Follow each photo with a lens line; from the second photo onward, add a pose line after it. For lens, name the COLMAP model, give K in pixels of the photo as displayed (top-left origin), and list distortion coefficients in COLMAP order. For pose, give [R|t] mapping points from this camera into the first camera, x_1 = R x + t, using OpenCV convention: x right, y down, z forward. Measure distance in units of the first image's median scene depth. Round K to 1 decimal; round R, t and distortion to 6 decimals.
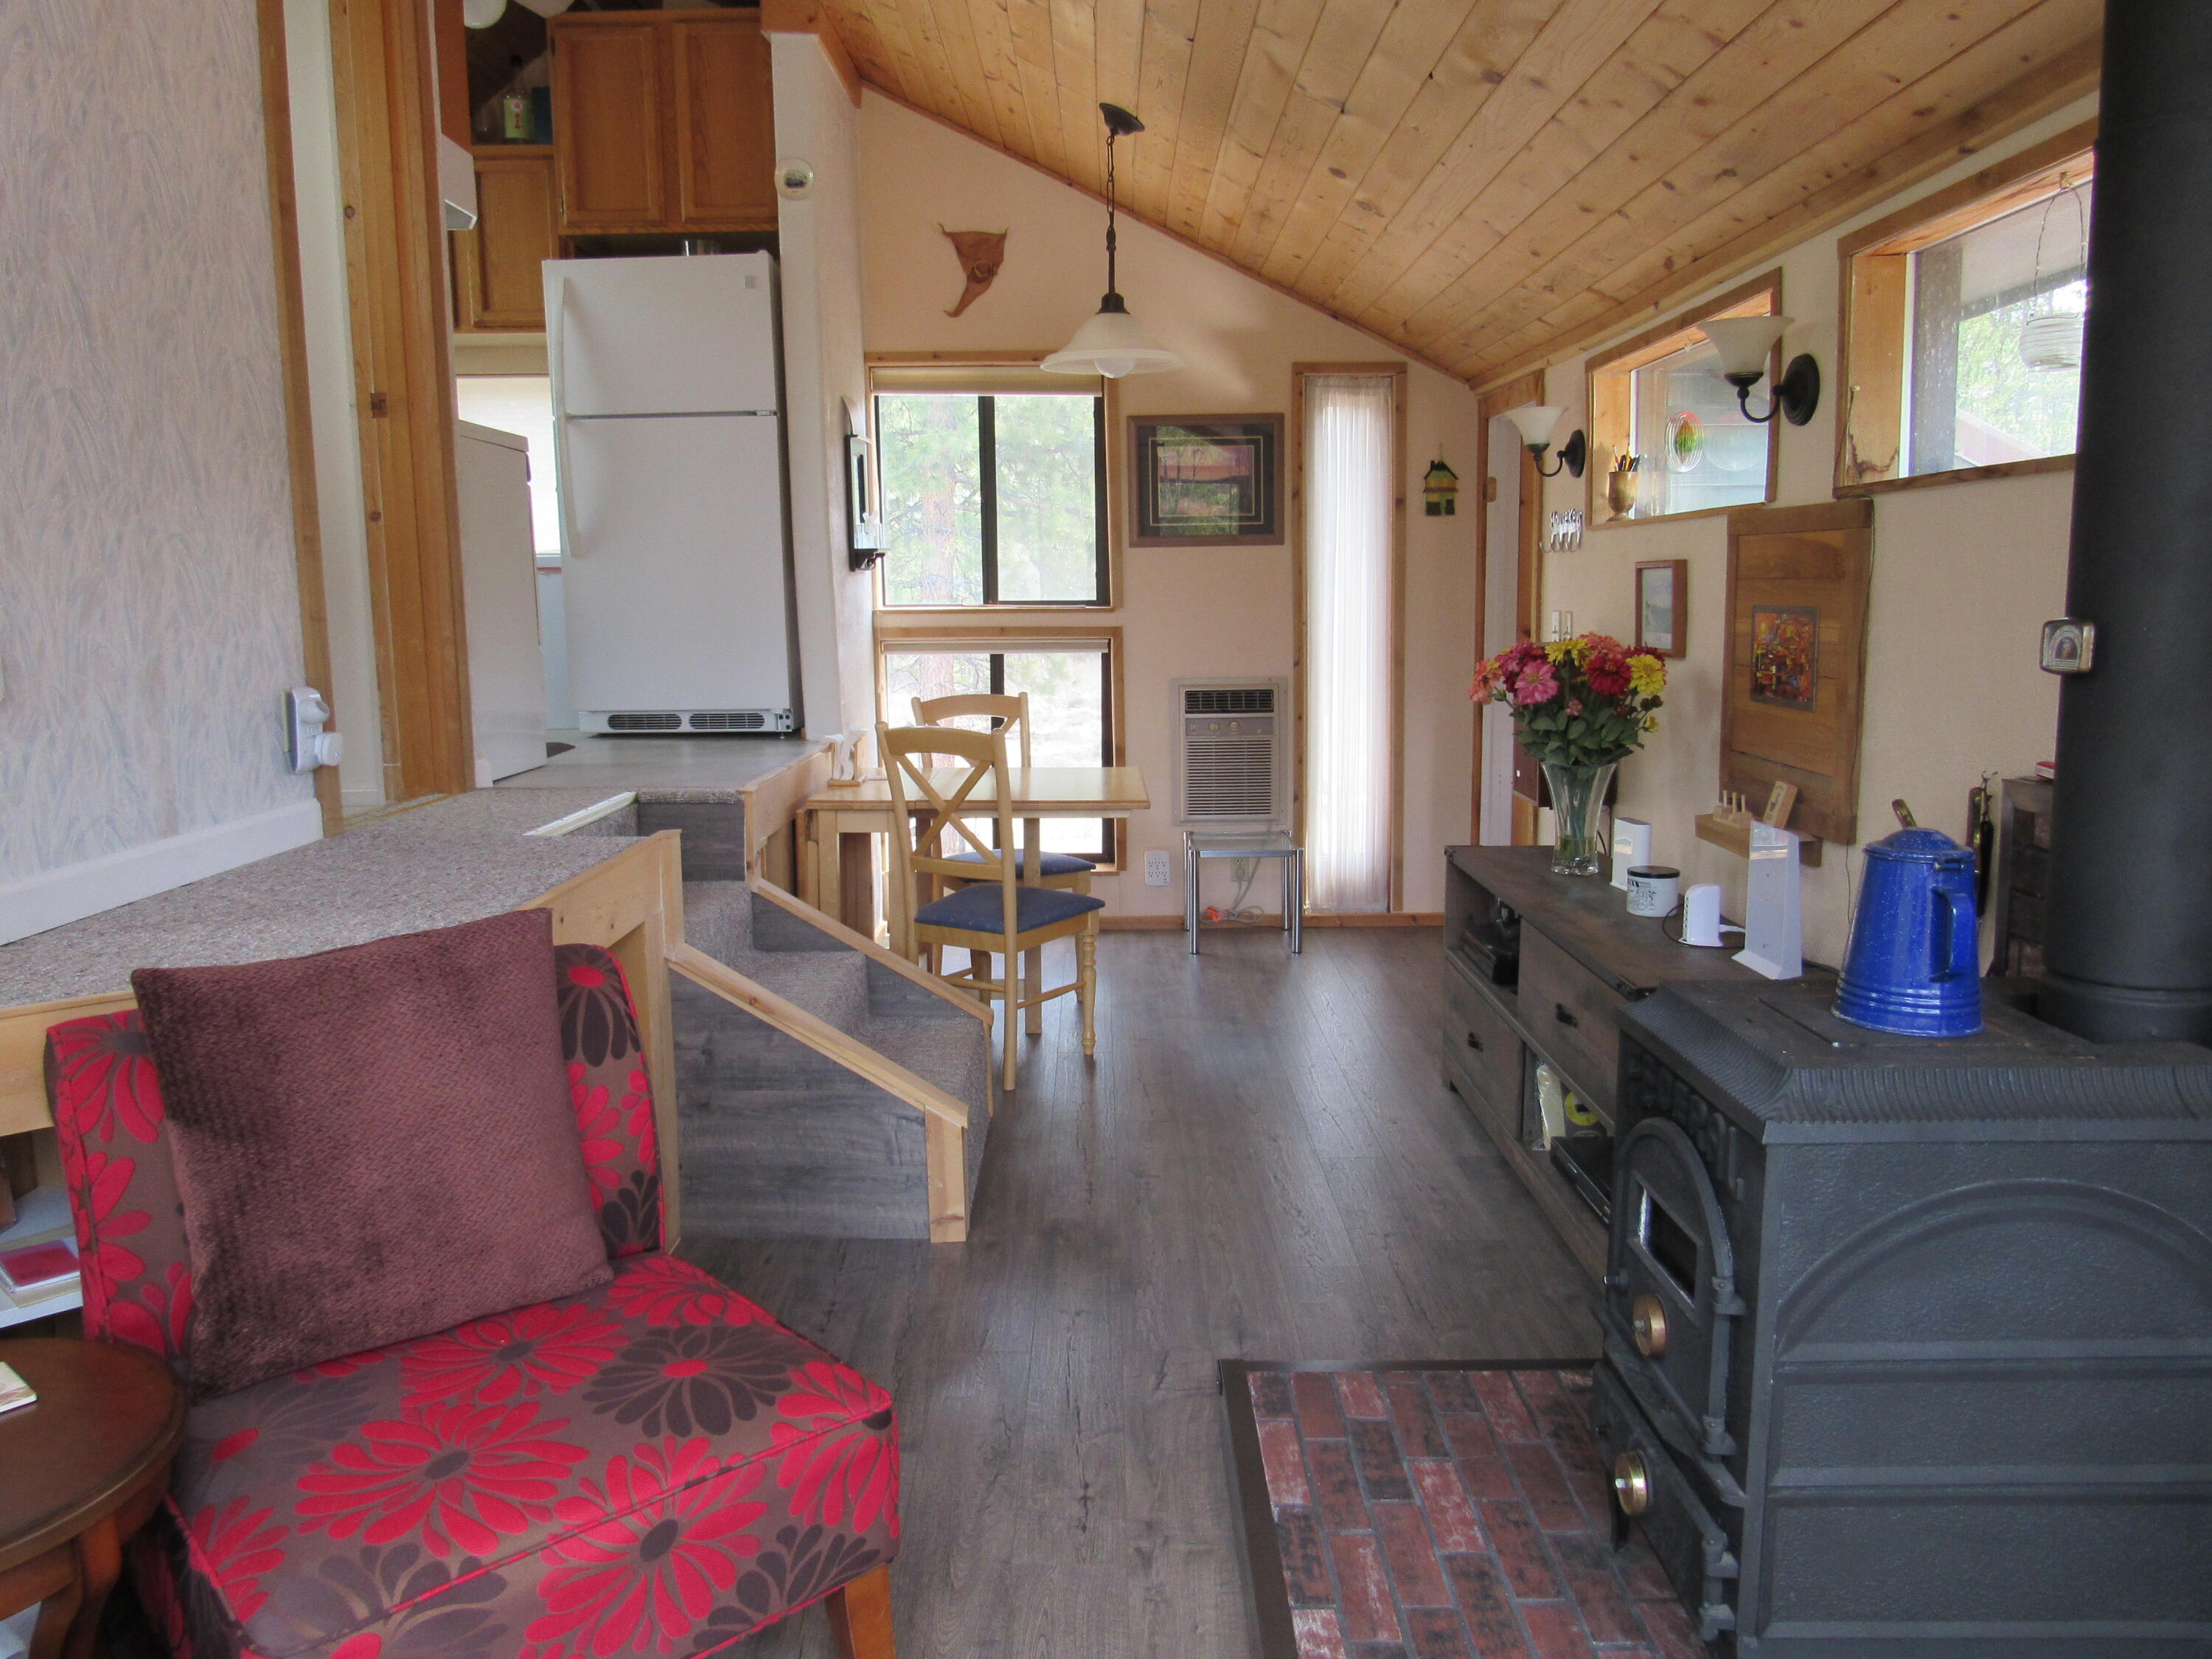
lens RADIAL K [[1576.8, 0, 1092.7], [0, 1576.8, 838.4], [0, 0, 1]] dist [-0.066729, 0.048318]
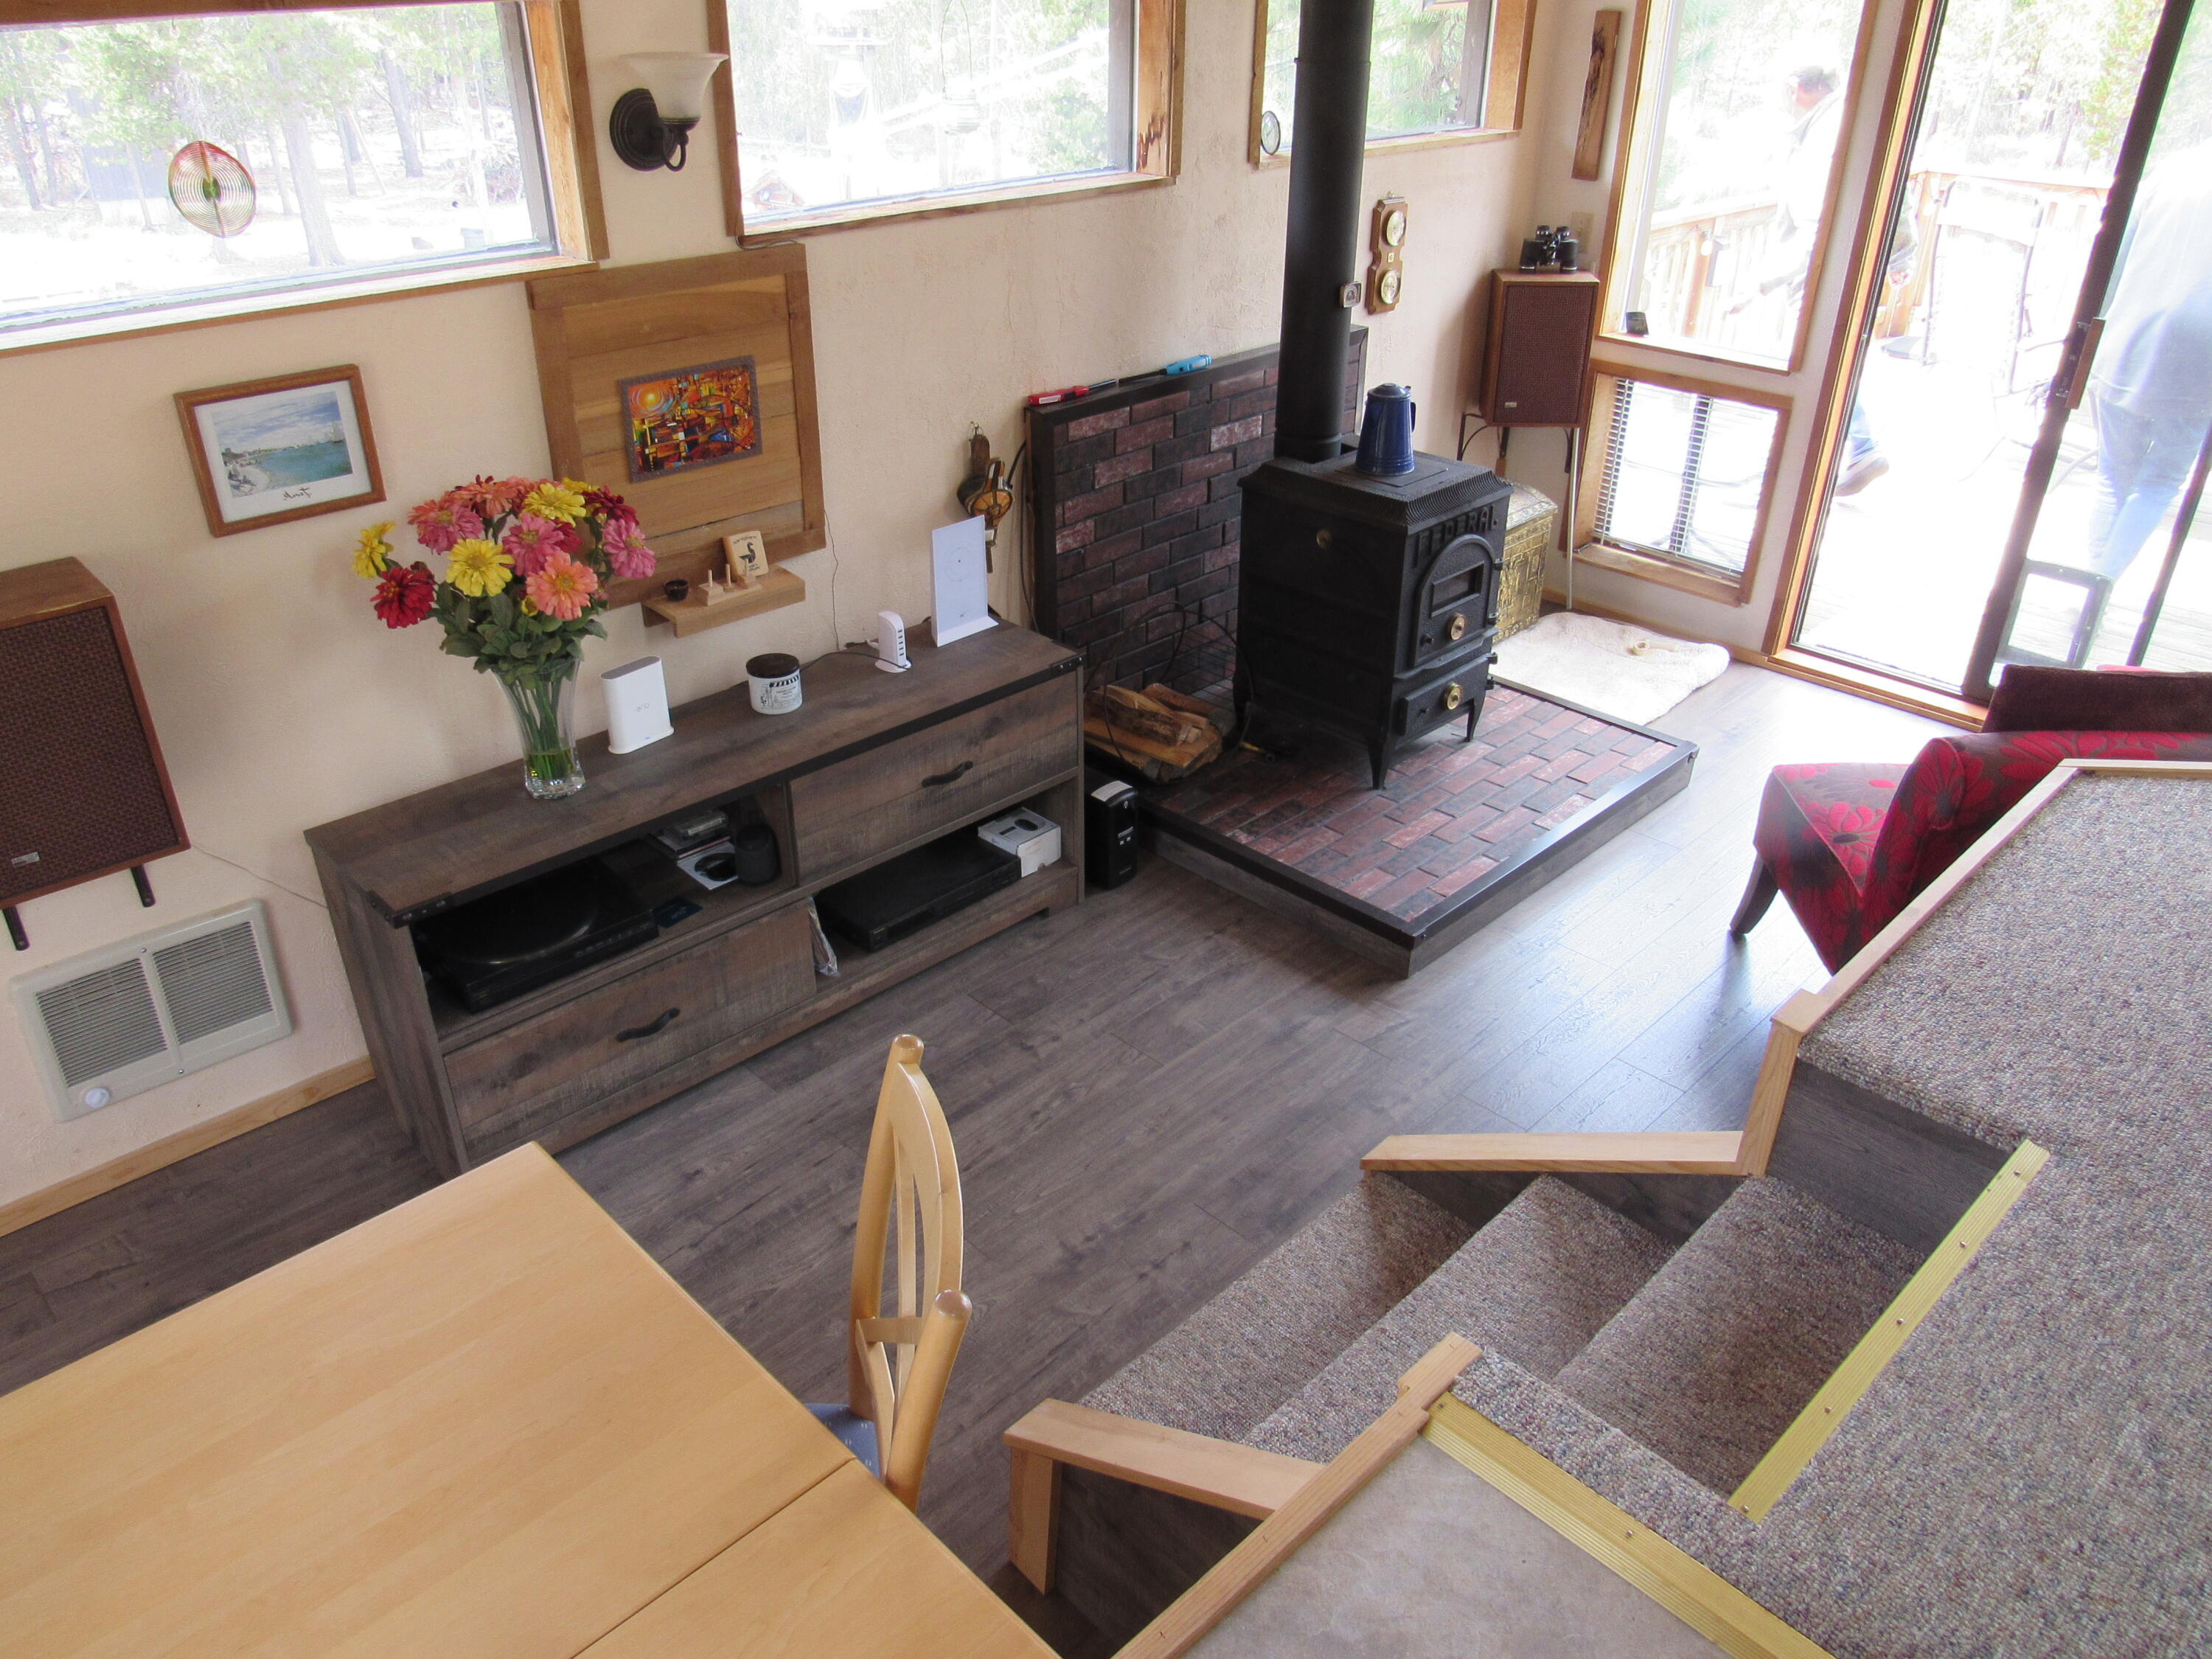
lens RADIAL K [[1576.8, 0, 1092.7], [0, 1576.8, 838.4], [0, 0, 1]] dist [-0.066729, 0.048318]
pose [[-0.711960, -0.337038, 0.616051, -0.428432], [0.114361, 0.809928, 0.575272, -0.438483], [-0.692845, 0.480023, -0.538093, 1.478216]]
